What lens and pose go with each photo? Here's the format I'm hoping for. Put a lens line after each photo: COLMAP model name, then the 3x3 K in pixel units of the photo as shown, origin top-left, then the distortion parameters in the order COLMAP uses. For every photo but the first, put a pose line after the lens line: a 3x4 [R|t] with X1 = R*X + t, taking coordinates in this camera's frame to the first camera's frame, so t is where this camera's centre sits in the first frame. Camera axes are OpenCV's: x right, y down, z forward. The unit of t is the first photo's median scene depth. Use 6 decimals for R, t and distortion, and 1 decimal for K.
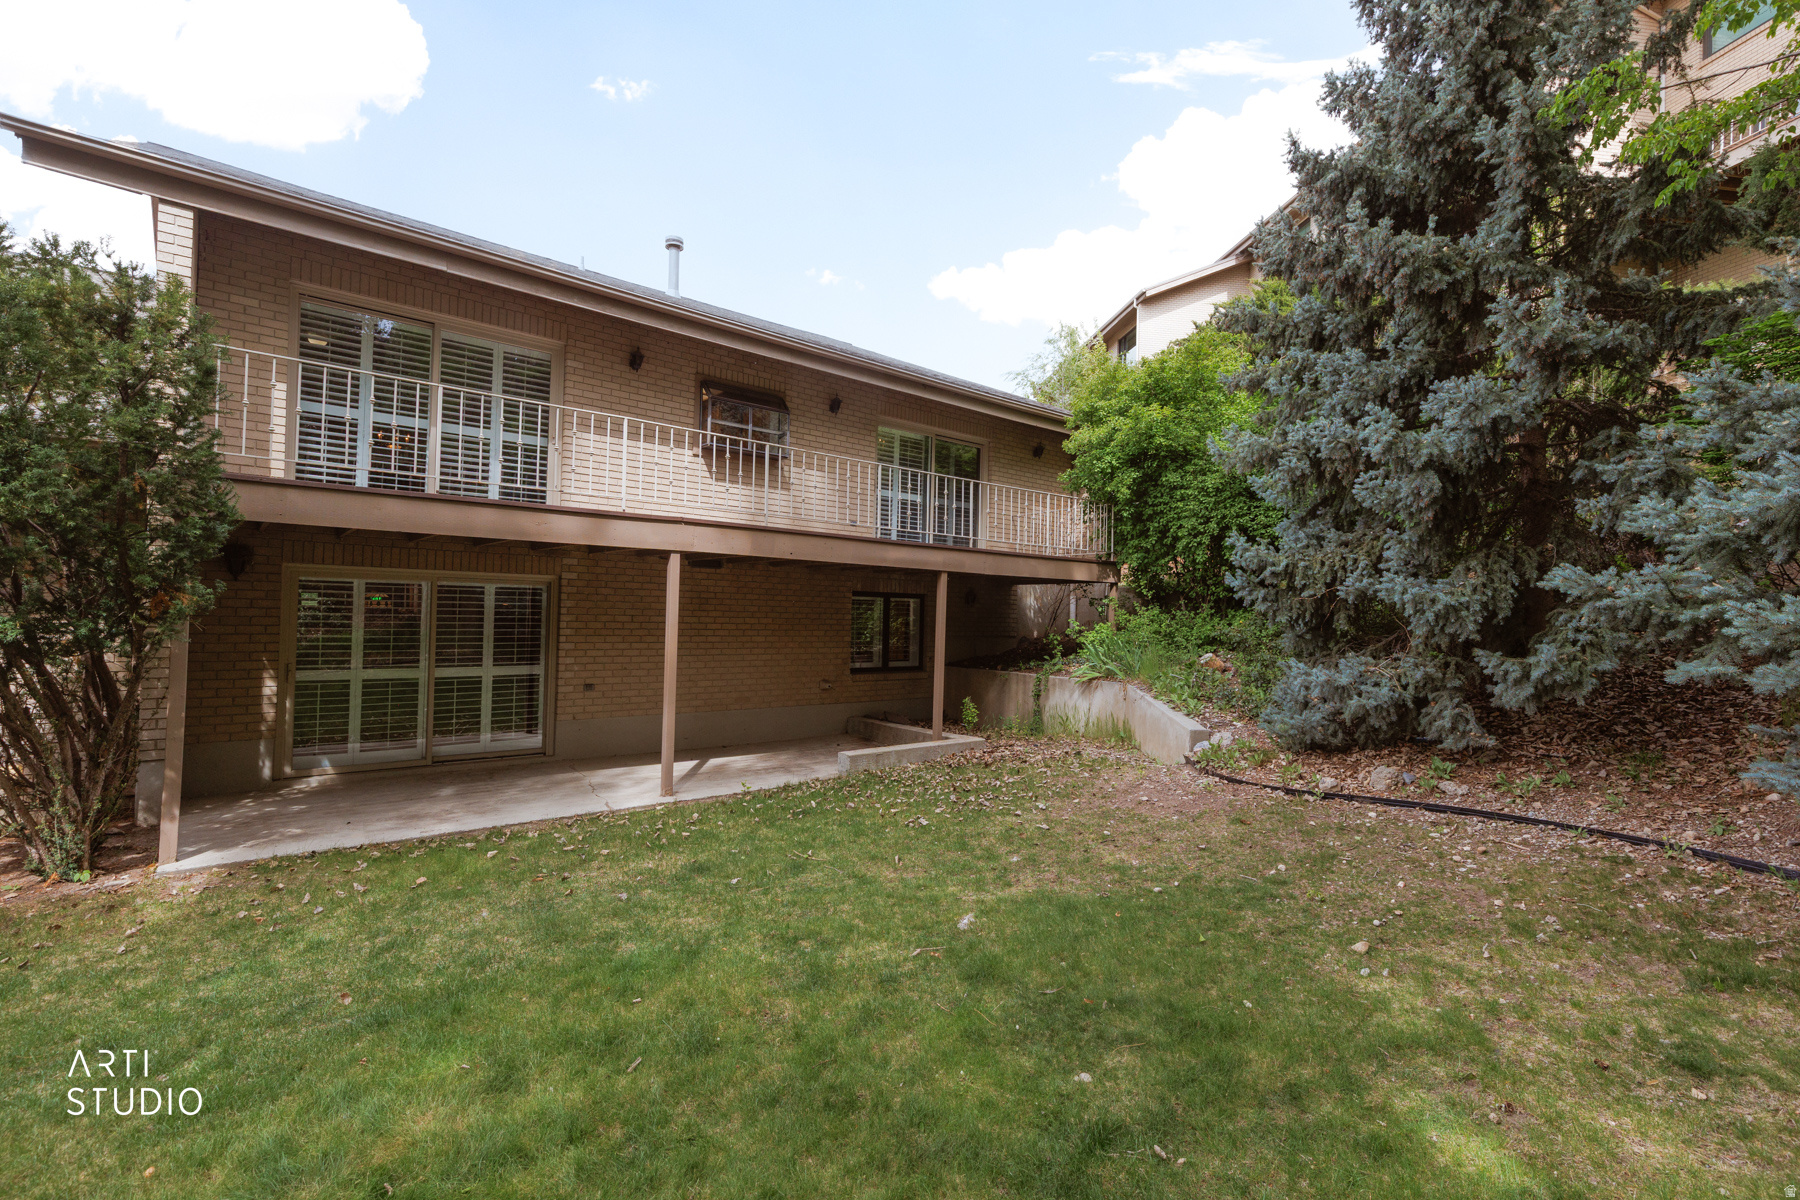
lens RADIAL K [[816.3, 0, 905.8], [0, 816.3, 606.7], [0, 0, 1]] dist [0.005023, -0.000901]
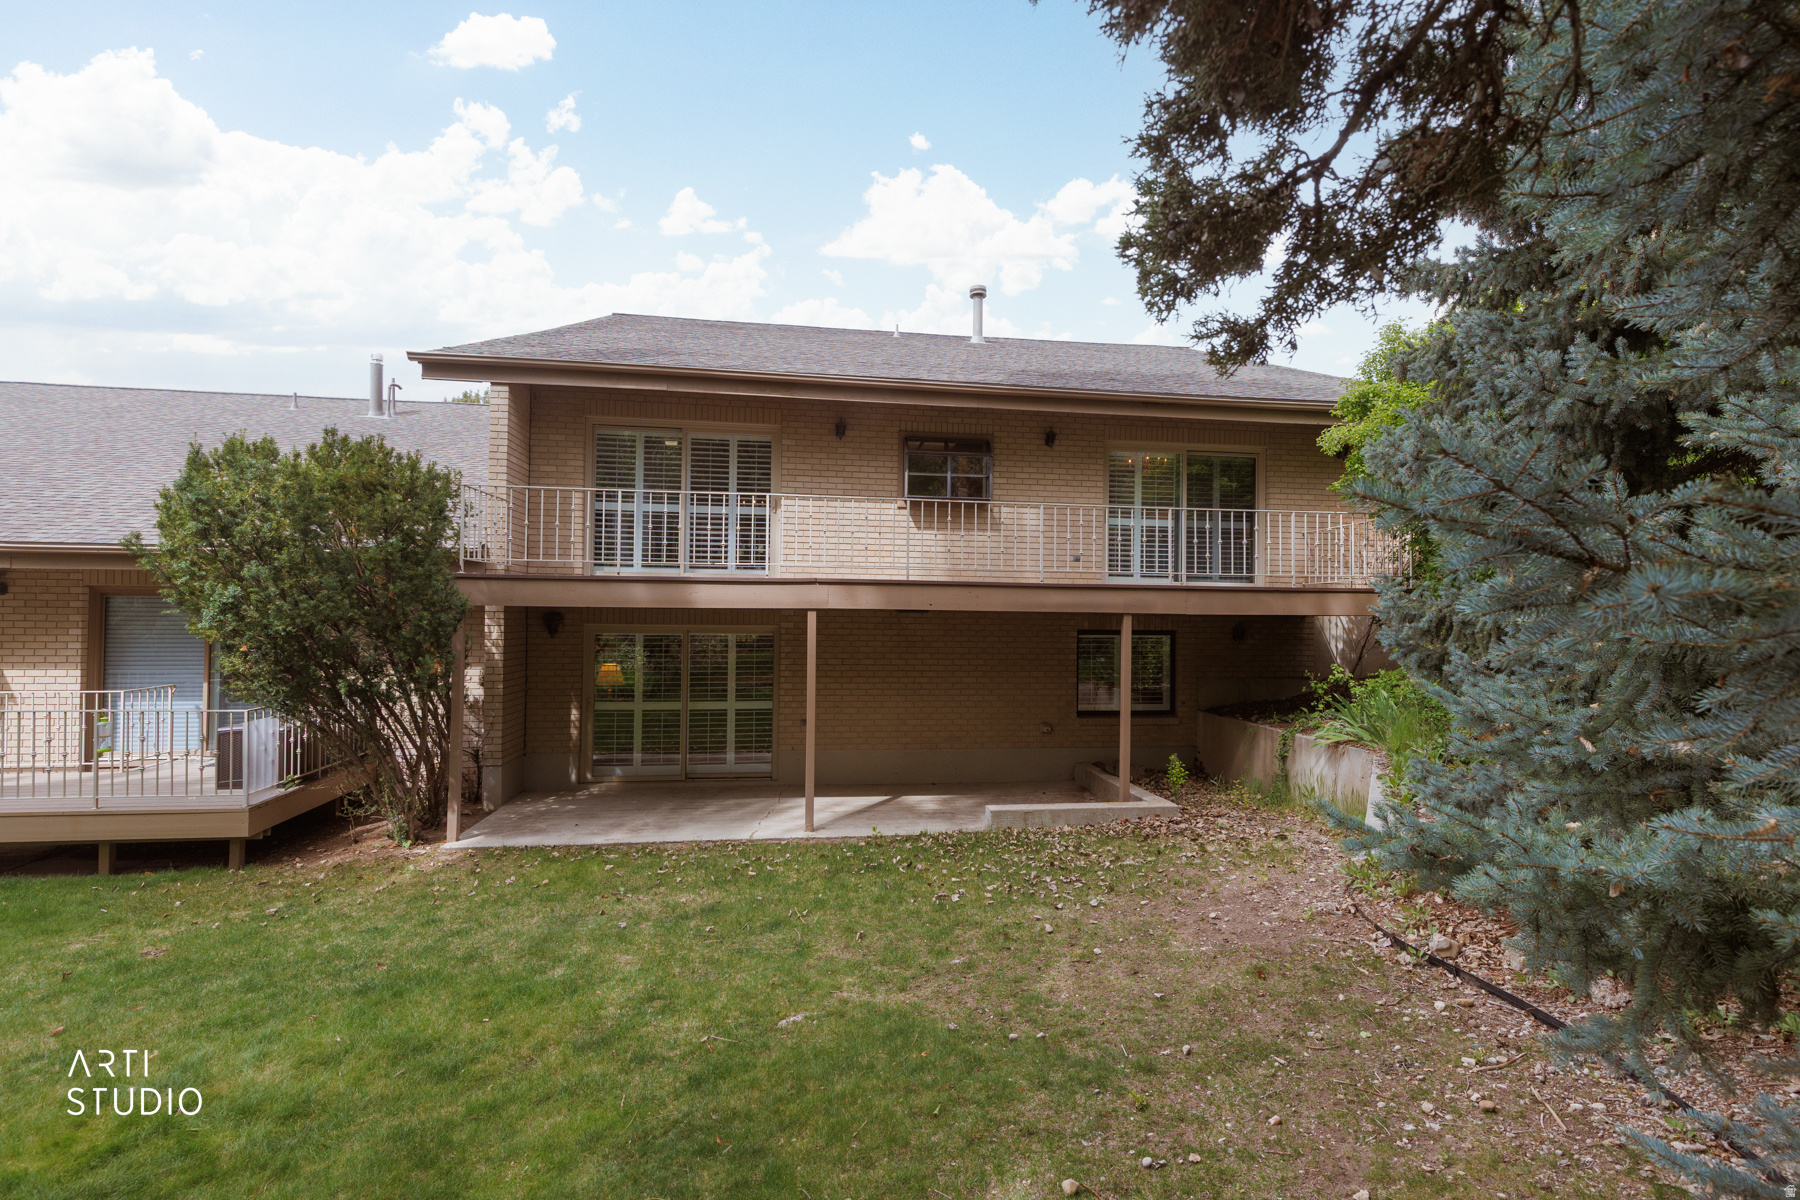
lens RADIAL K [[816.3, 0, 904.9], [0, 816.3, 601.8], [0, 0, 1]] dist [0.005023, -0.000901]
pose [[0.846271, -0.022329, -0.532284, 0.417892], [0.014105, 0.999710, -0.019513, -0.055708], [0.532566, 0.009006, 0.846341, 0.135353]]
